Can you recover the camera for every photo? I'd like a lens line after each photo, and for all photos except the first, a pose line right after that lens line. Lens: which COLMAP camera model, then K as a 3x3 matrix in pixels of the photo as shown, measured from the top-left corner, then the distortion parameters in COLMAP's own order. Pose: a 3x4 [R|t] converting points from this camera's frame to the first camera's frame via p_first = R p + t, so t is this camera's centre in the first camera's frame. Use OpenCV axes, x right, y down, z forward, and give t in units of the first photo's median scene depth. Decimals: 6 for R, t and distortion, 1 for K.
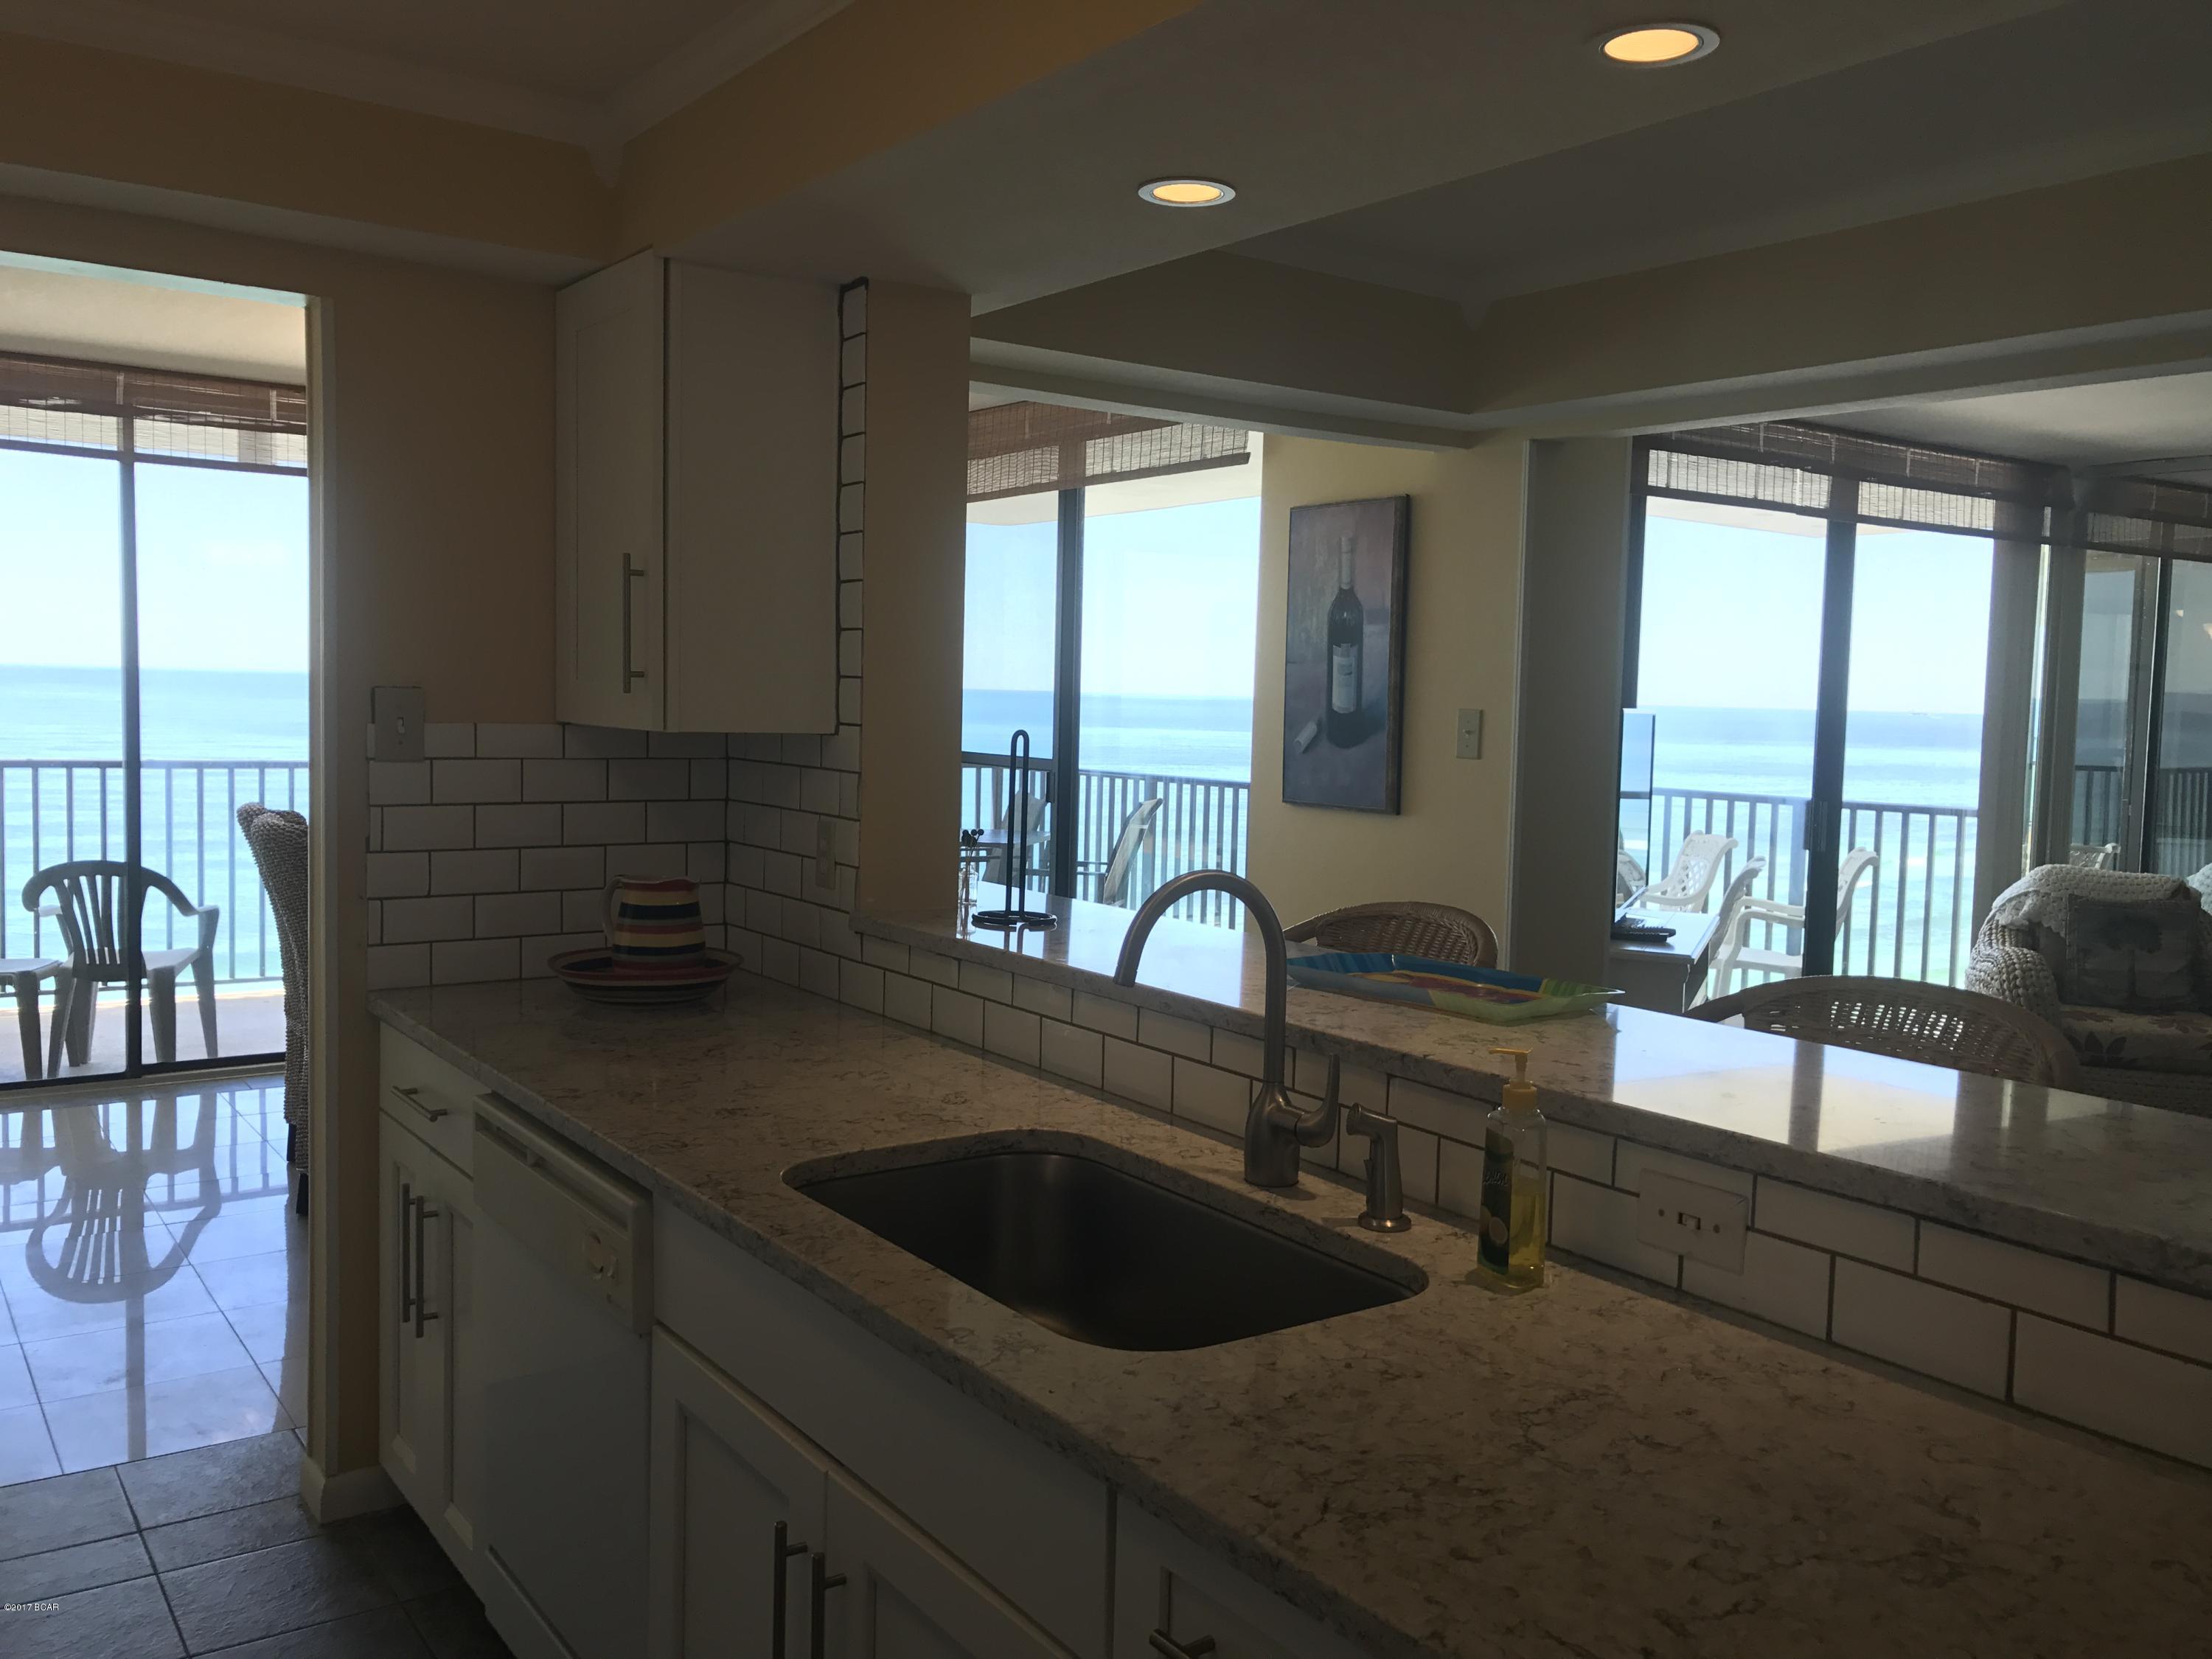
lens RADIAL K [[1833.0, 0, 1106.0], [0, 1833.0, 814.7], [0, 0, 1]] dist [0.038916, -0.010981]
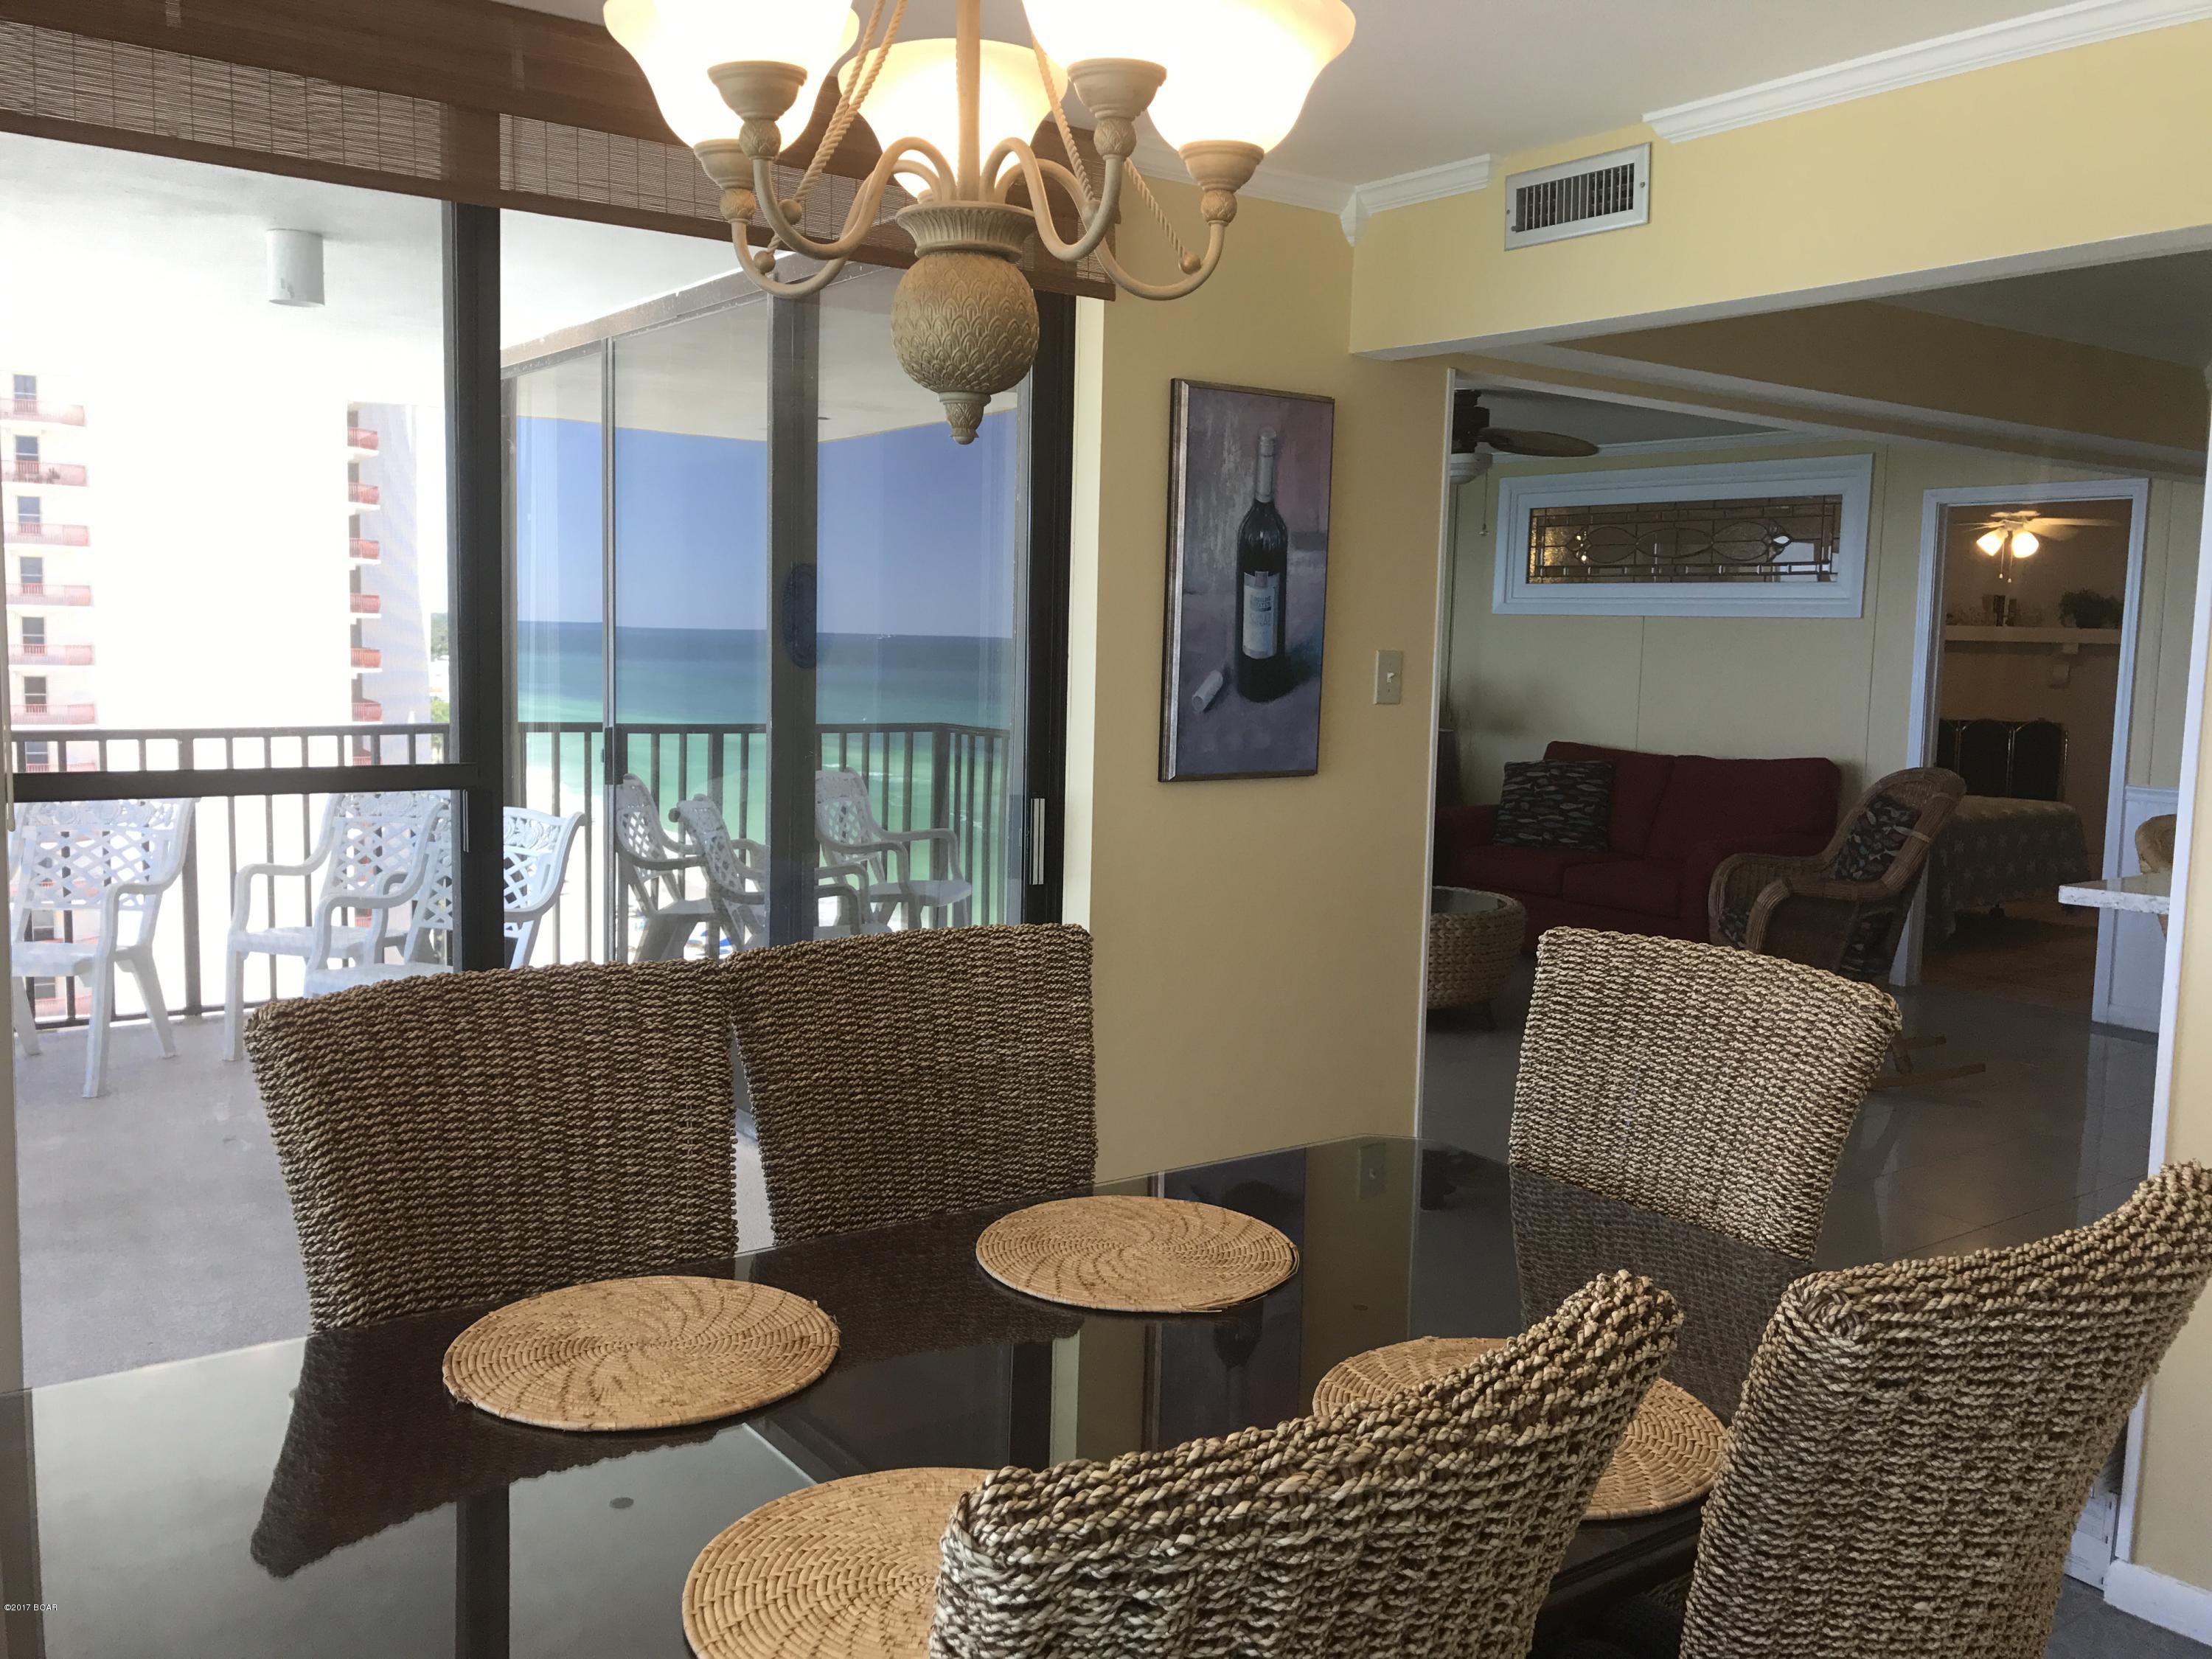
lens RADIAL K [[1833.0, 0, 1106.0], [0, 1833.0, 814.7], [0, 0, 1]] dist [0.038916, -0.010981]
pose [[-0.009027, -0.125273, 0.992081, -0.655568], [0.044925, 0.991069, 0.125554, -0.088924], [-0.998950, 0.045702, -0.003319, 1.044195]]
